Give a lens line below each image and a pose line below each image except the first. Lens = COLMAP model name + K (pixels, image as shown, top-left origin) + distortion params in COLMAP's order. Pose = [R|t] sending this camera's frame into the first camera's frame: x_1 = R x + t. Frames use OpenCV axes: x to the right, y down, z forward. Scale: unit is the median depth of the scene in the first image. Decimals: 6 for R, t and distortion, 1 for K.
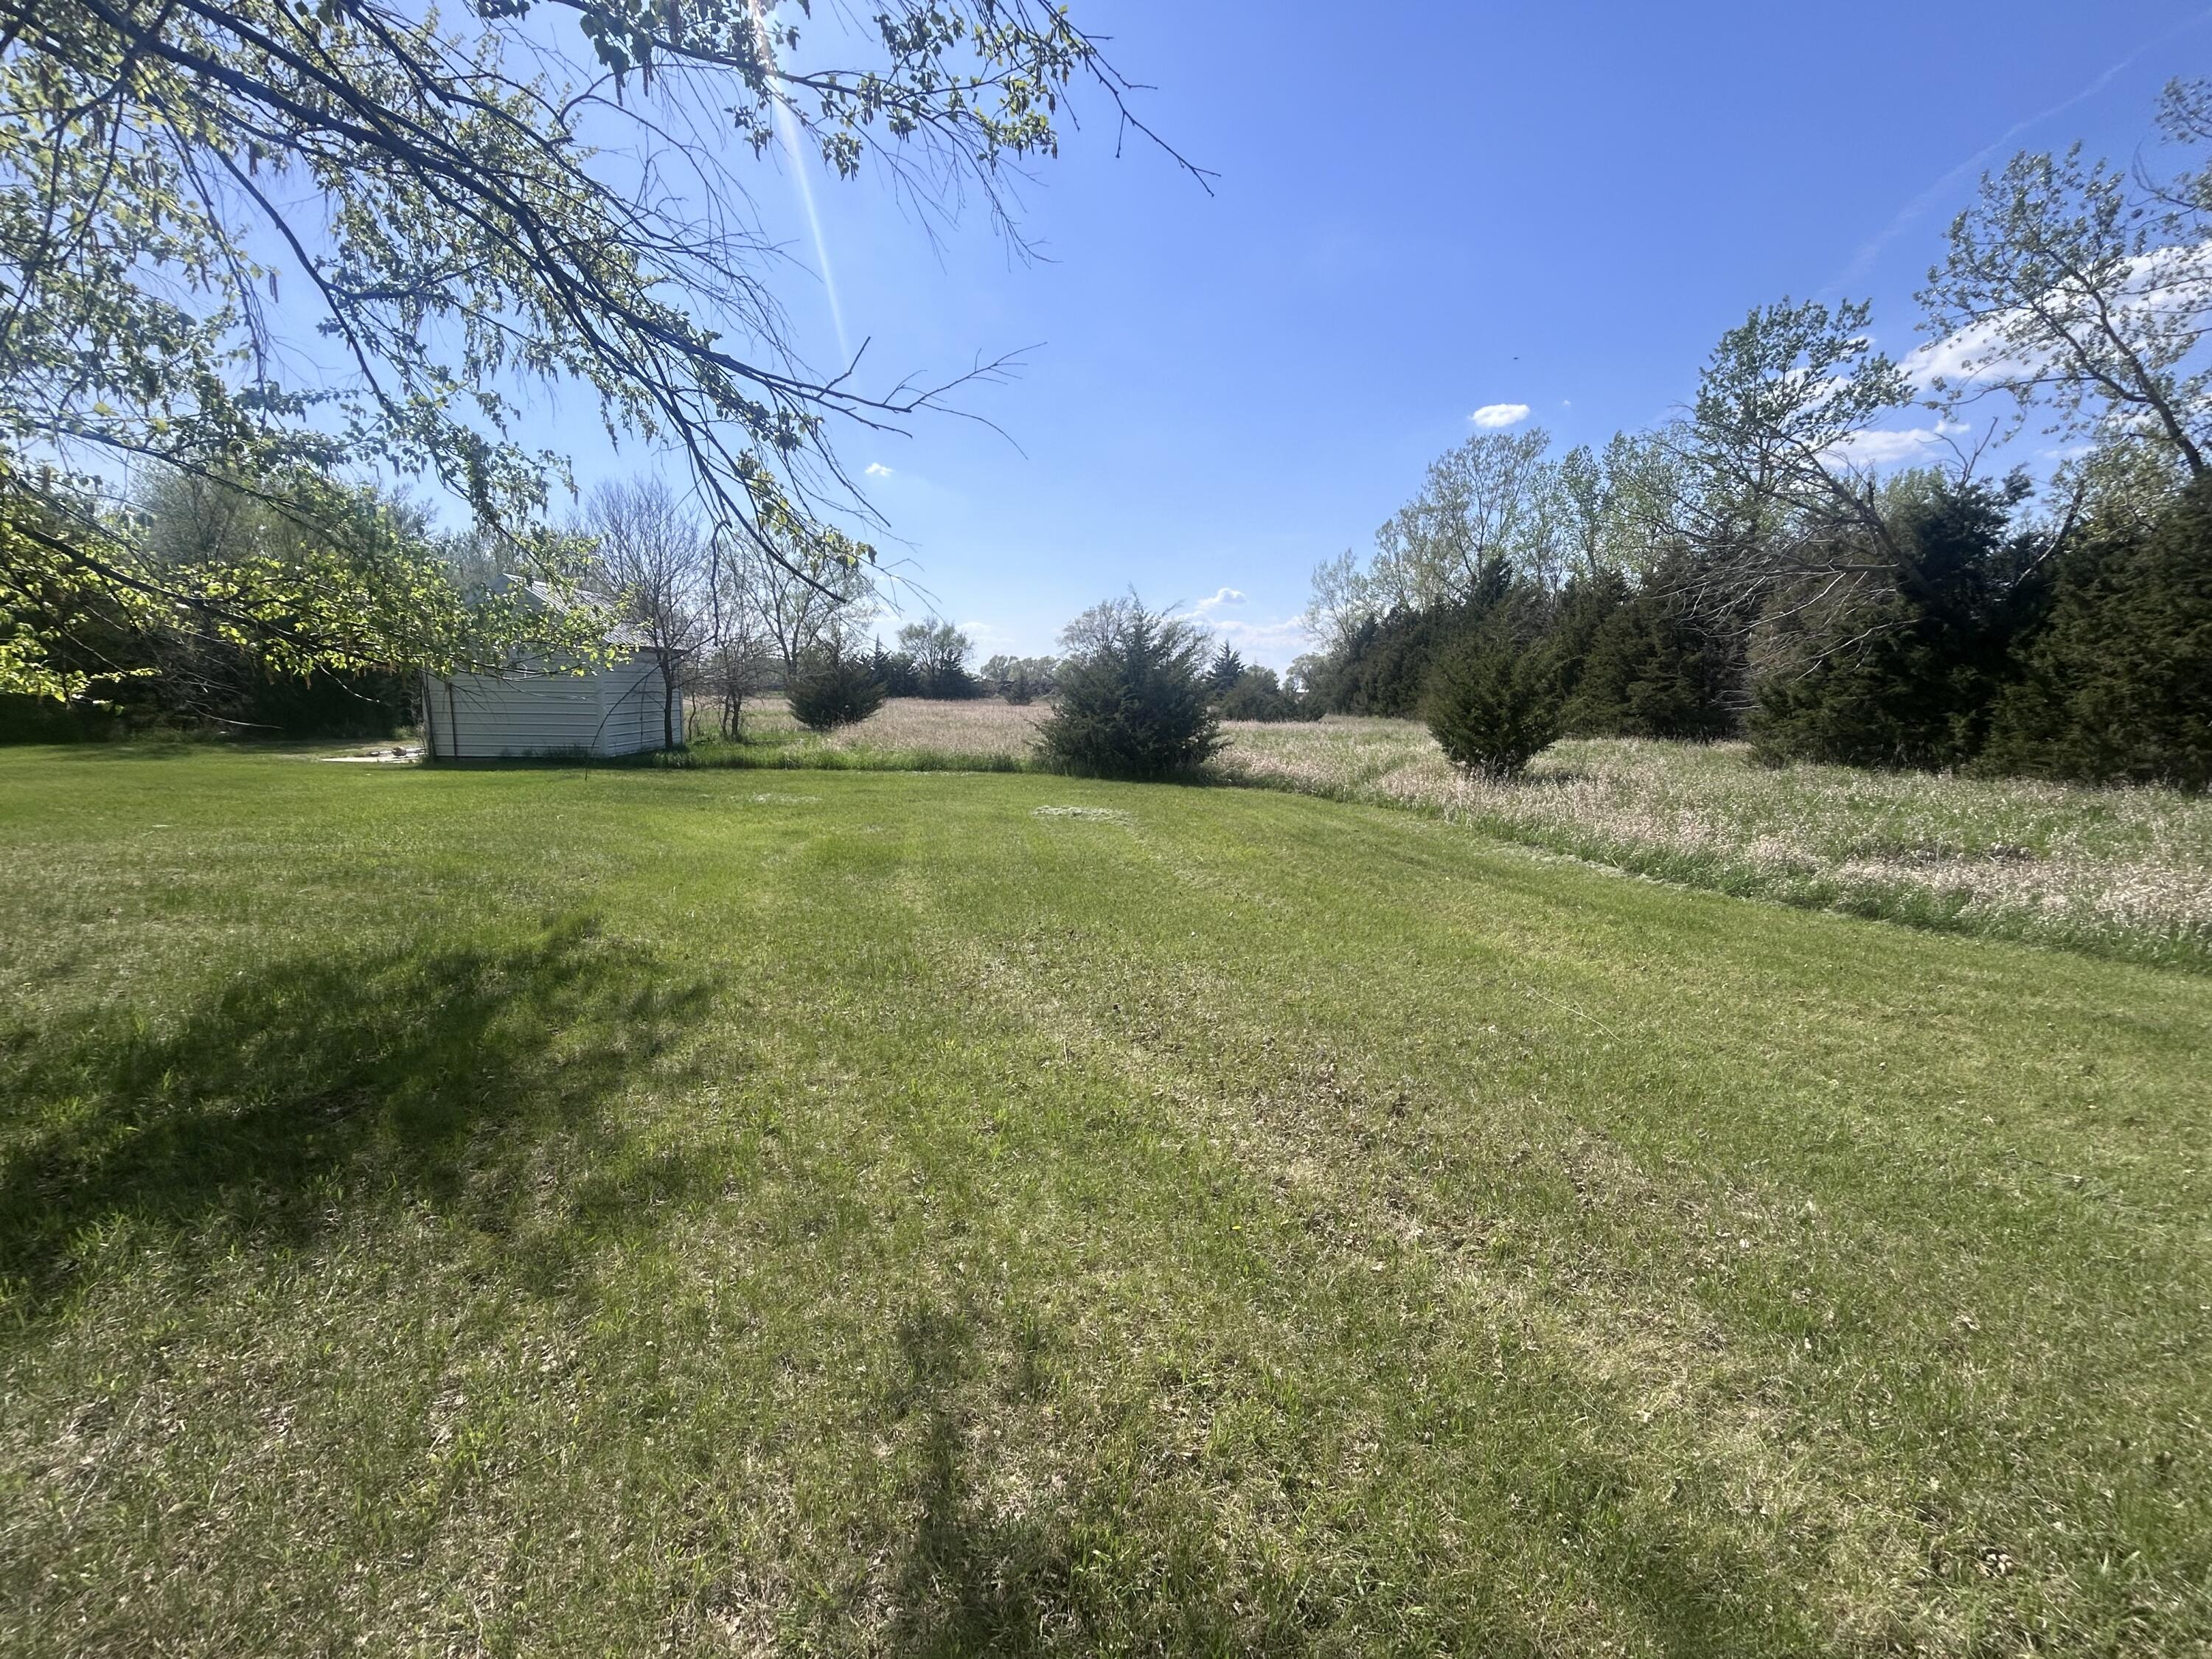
lens RADIAL K [[898.3, 0, 1113.5], [0, 898.3, 831.9], [0, 0, 1]] dist [0.000058, 0.002034]
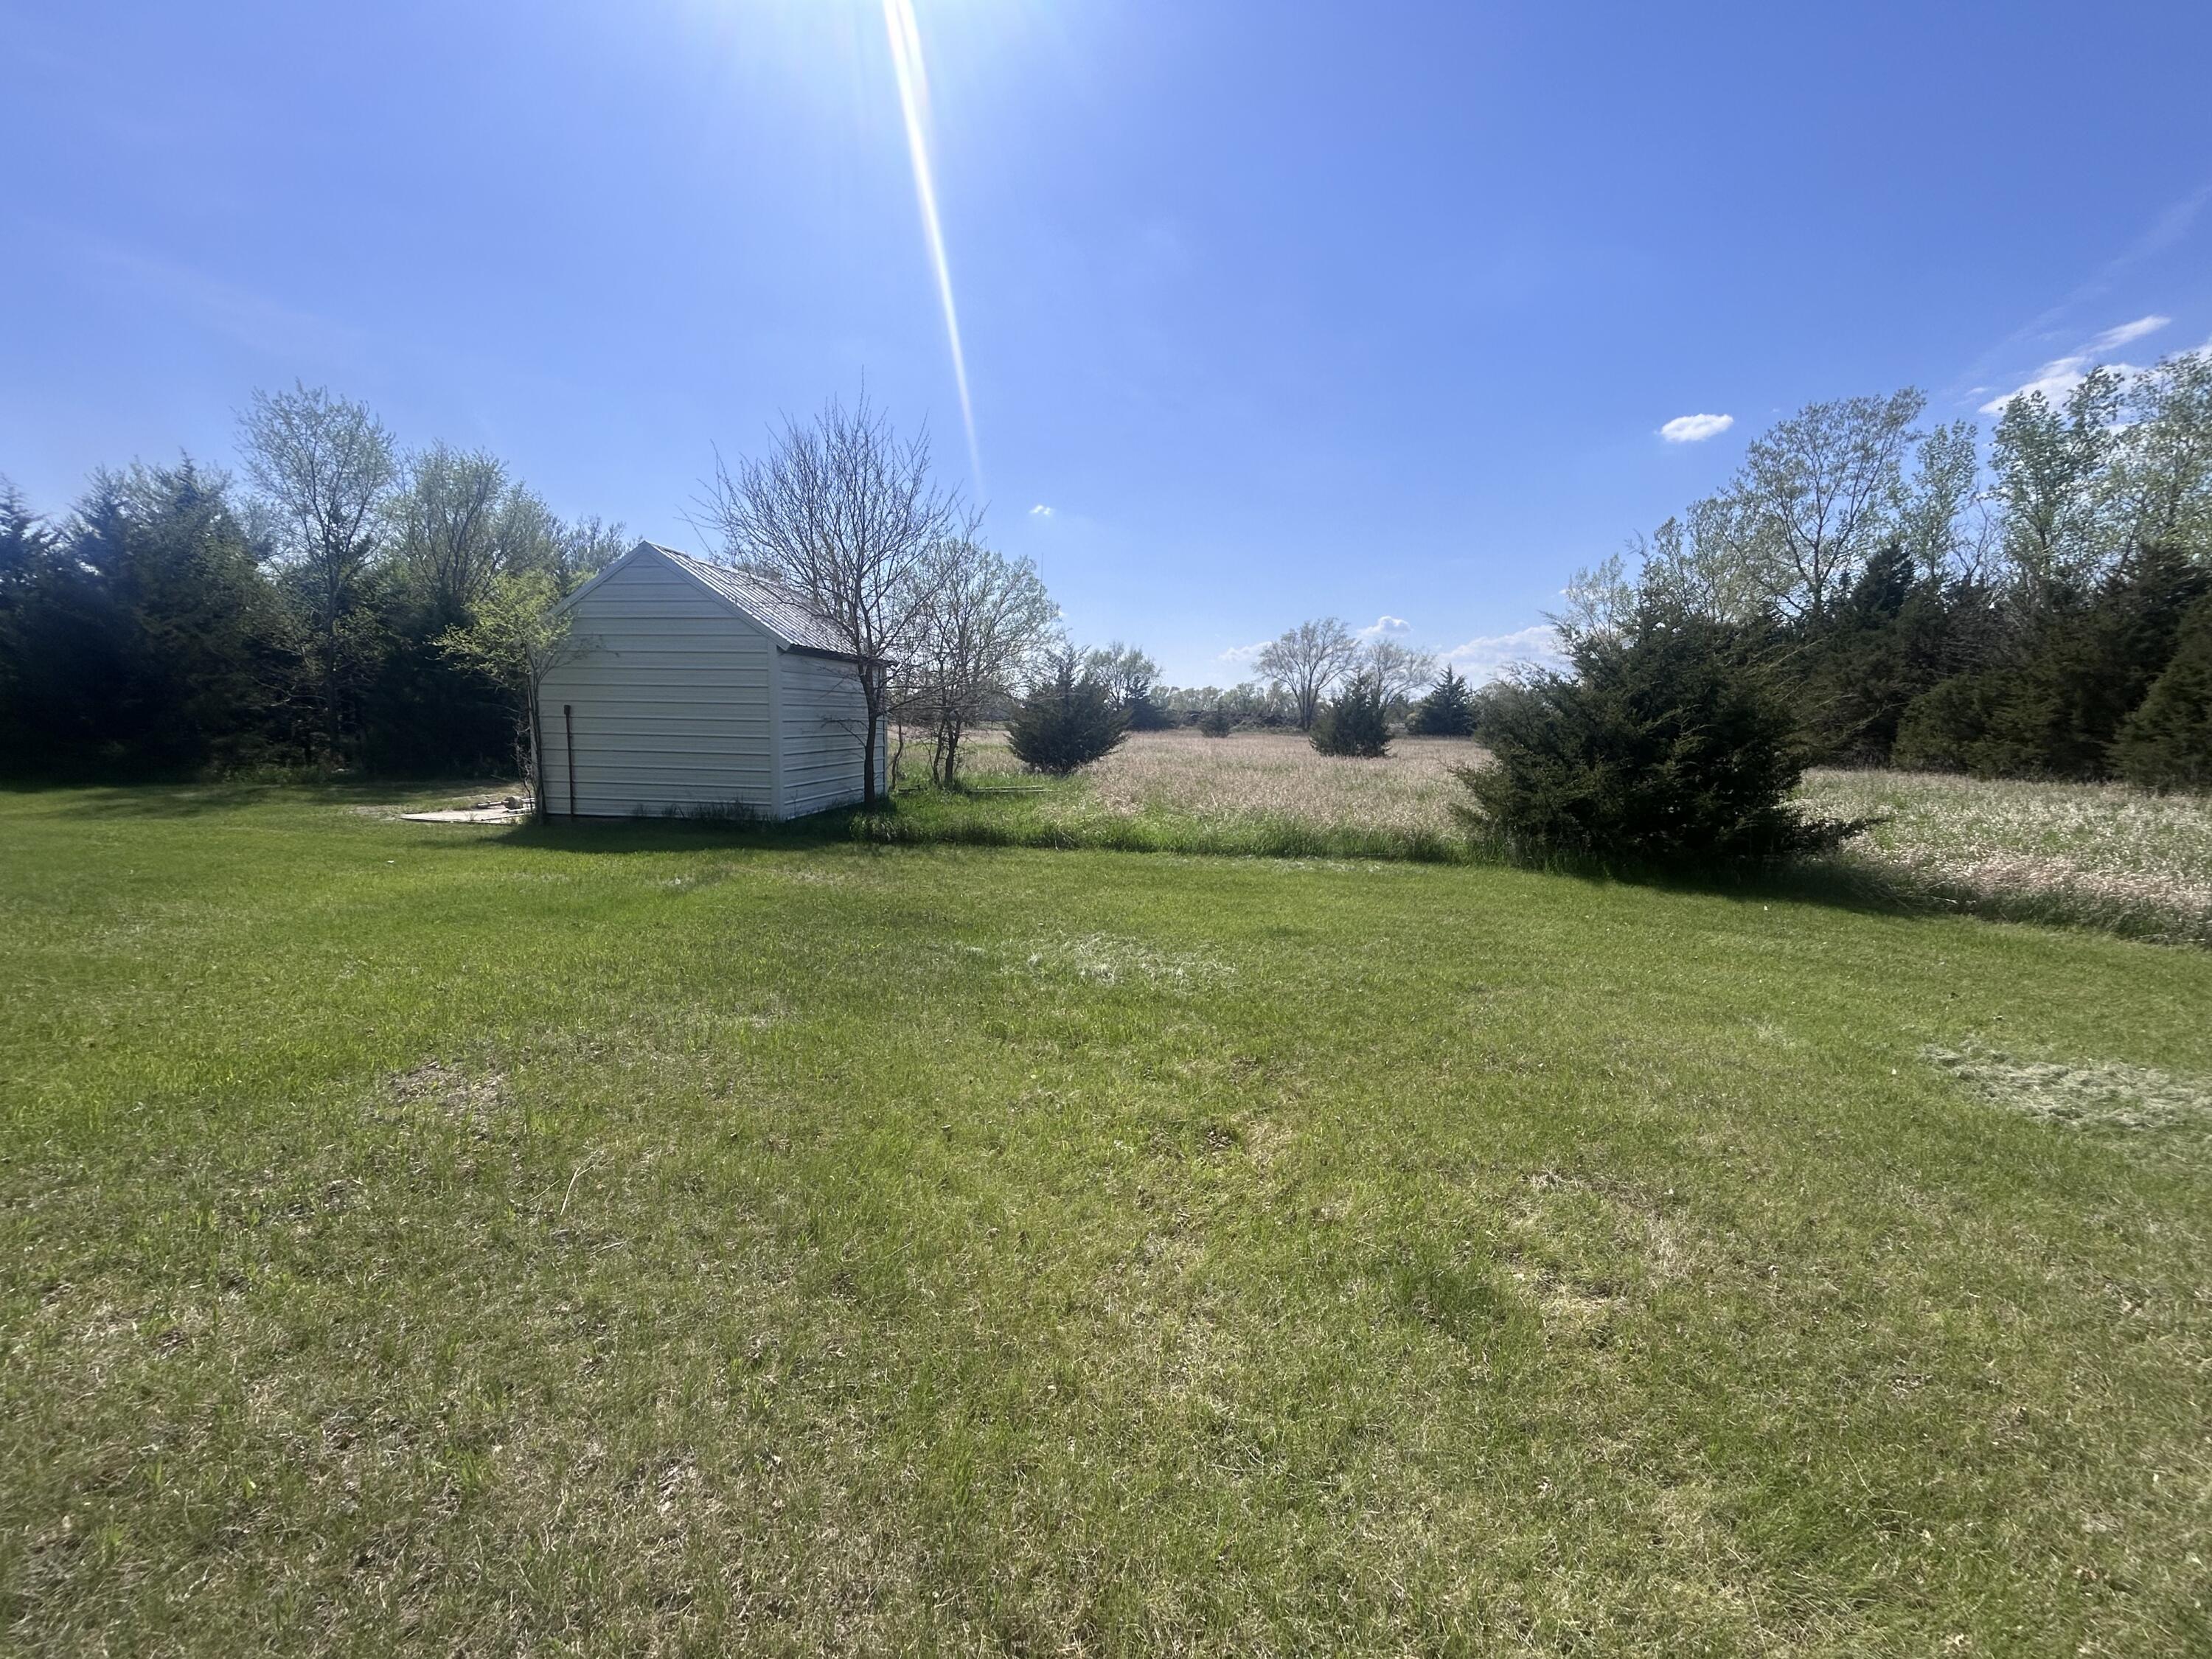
lens RADIAL K [[898.3, 0, 1101.2], [0, 898.3, 827.7], [0, 0, 1]] dist [0.000058, 0.002034]
pose [[0.983943, 0.024040, -0.176858, -0.204126], [-0.030859, 0.998879, -0.035904, -0.056242], [0.175797, 0.040785, 0.983581, 0.370239]]
